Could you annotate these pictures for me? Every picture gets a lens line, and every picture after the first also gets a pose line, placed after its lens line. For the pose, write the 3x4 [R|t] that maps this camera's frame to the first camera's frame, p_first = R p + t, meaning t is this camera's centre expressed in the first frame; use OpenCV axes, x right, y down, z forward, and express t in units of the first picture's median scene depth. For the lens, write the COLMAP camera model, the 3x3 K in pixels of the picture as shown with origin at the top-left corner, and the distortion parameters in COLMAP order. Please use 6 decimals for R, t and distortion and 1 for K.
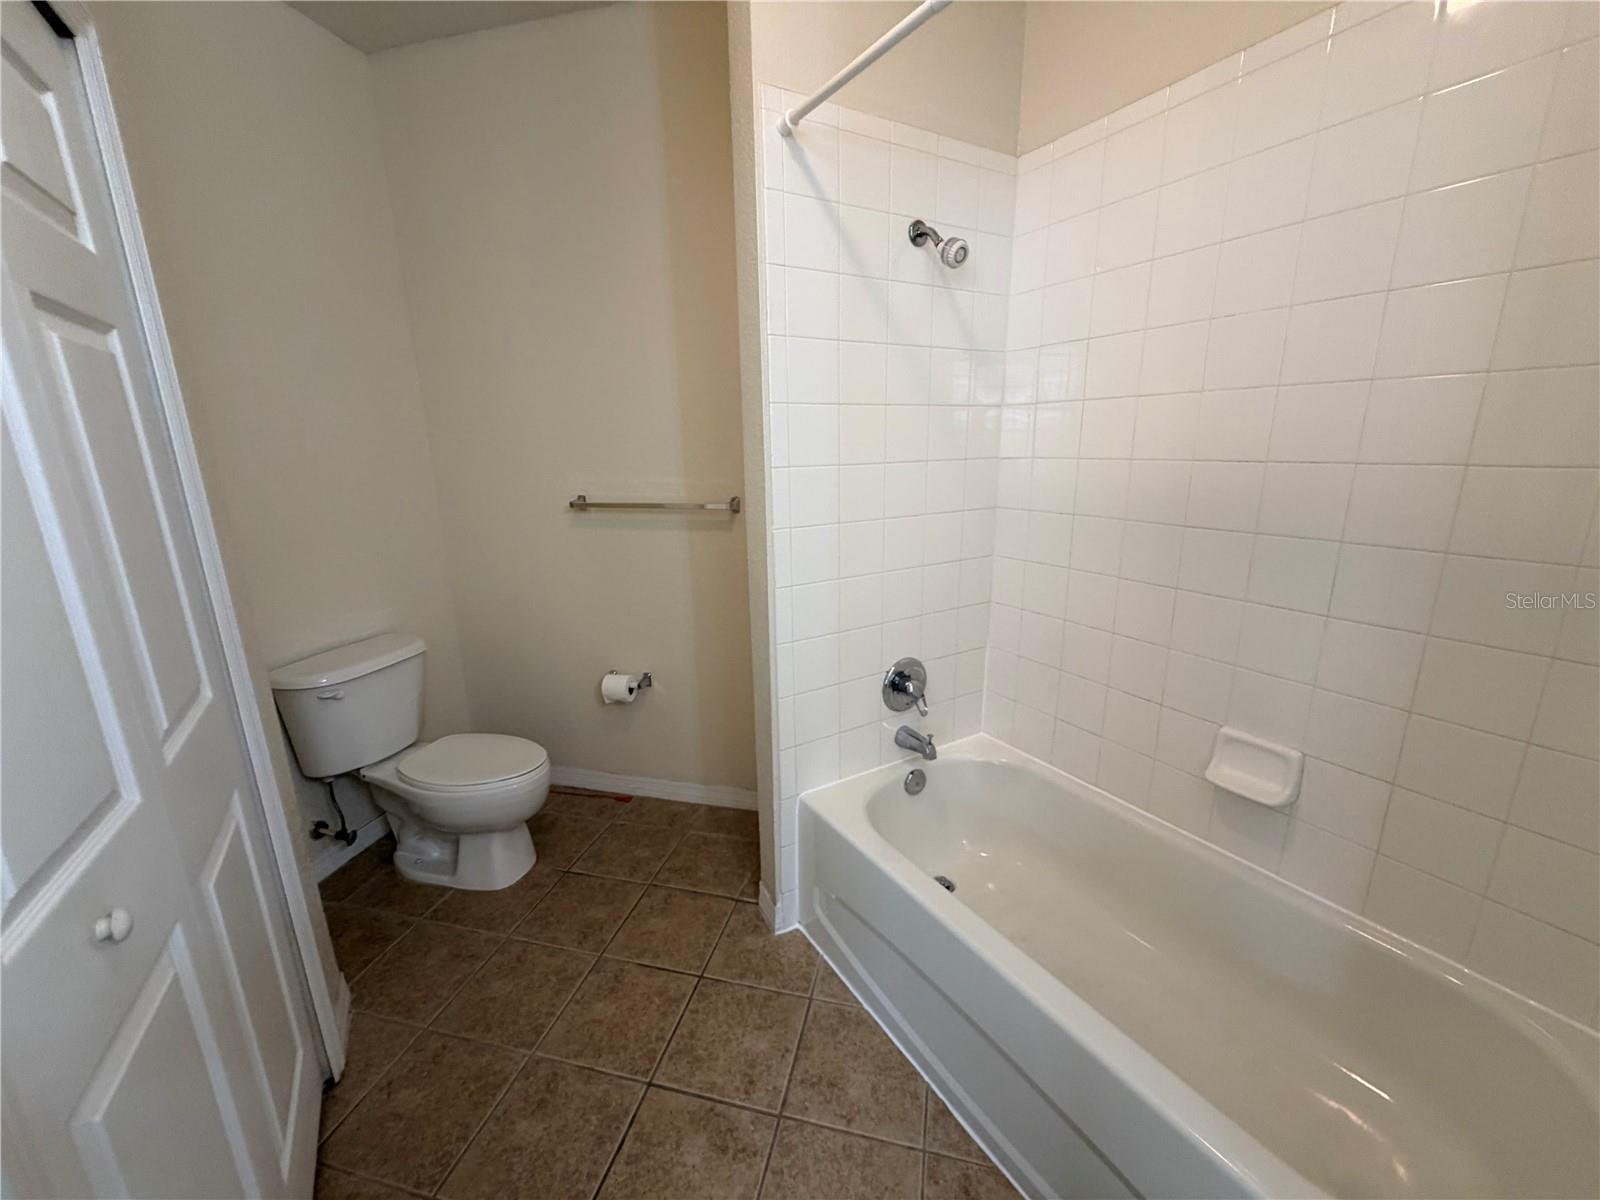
lens RADIAL K [[633.6, 0, 800.1], [0, 633.6, 599.7], [0, 0, 1]] dist [0.000467, 0.000197]
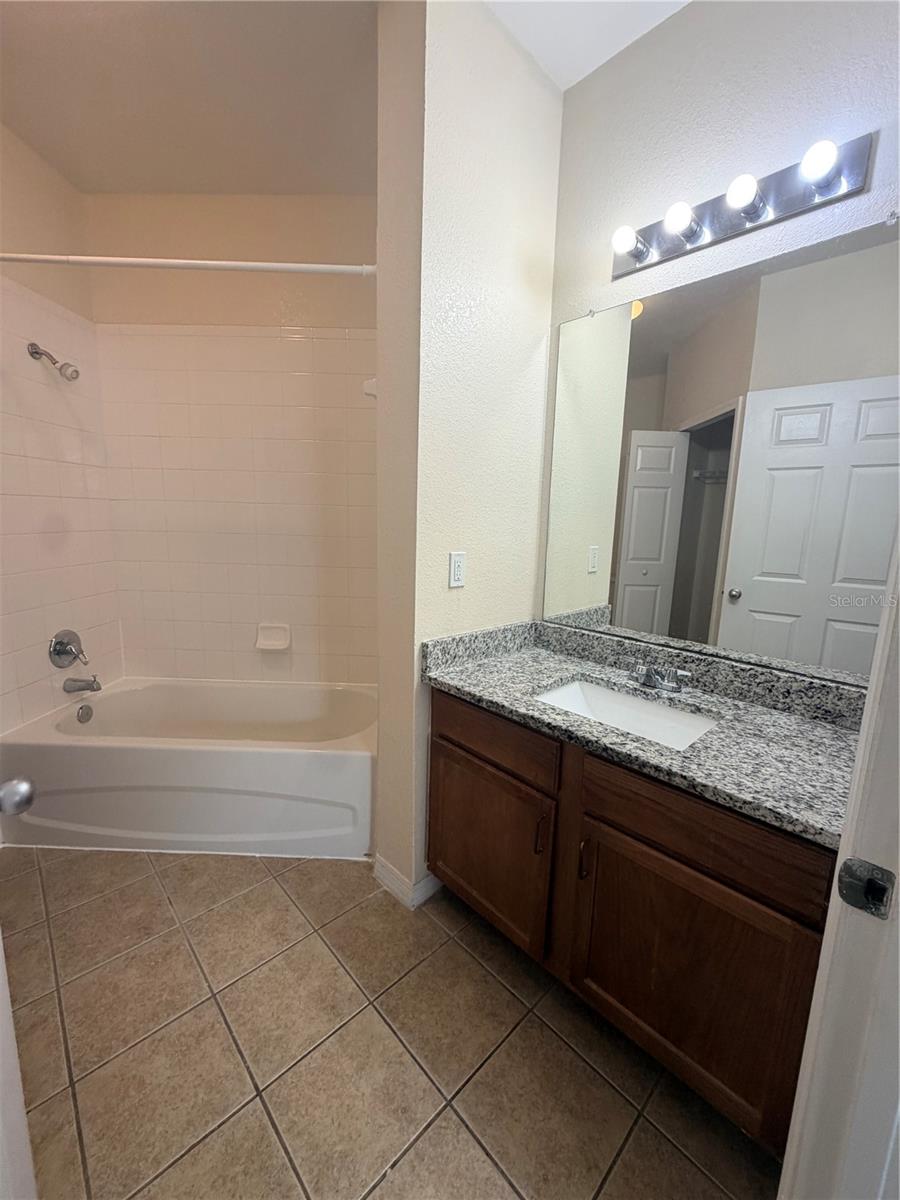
lens RADIAL K [[475.2, 0, 444.4], [0, 475.2, 596.0], [0, 0, 1]] dist [0.000467, 0.000197]
pose [[0.533849, -0.104419, 0.839108, -0.313957], [0.169288, 0.985453, 0.014927, 0.165740], [-0.828461, 0.134083, 0.543760, -0.383253]]
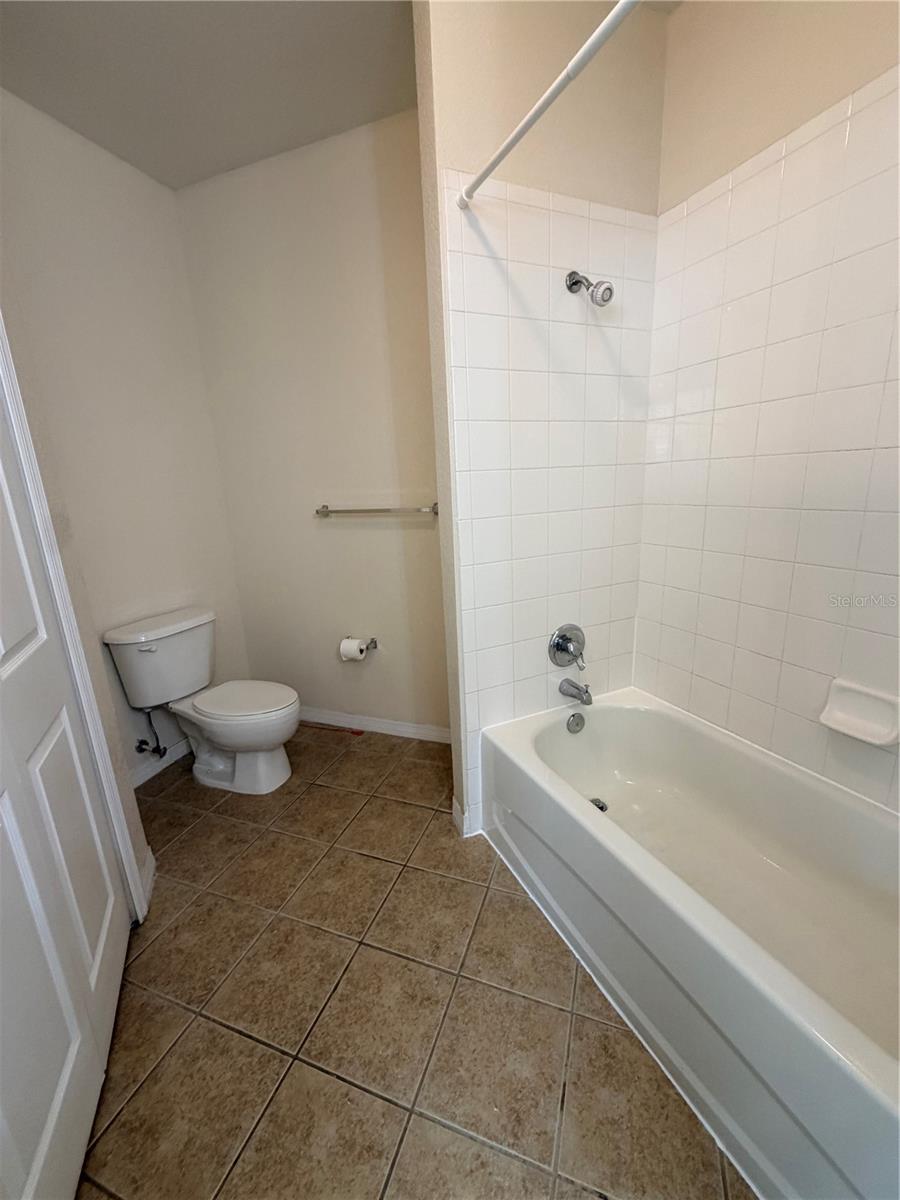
lens RADIAL K [[475.2, 0, 455.3], [0, 475.2, 598.4], [0, 0, 1]] dist [0.000467, 0.000197]
pose [[0.993857, -0.001097, -0.110663, 0.056173], [0.001108, 0.999999, 0.000043, 0.045579], [0.110663, -0.000165, 0.993858, 0.039435]]
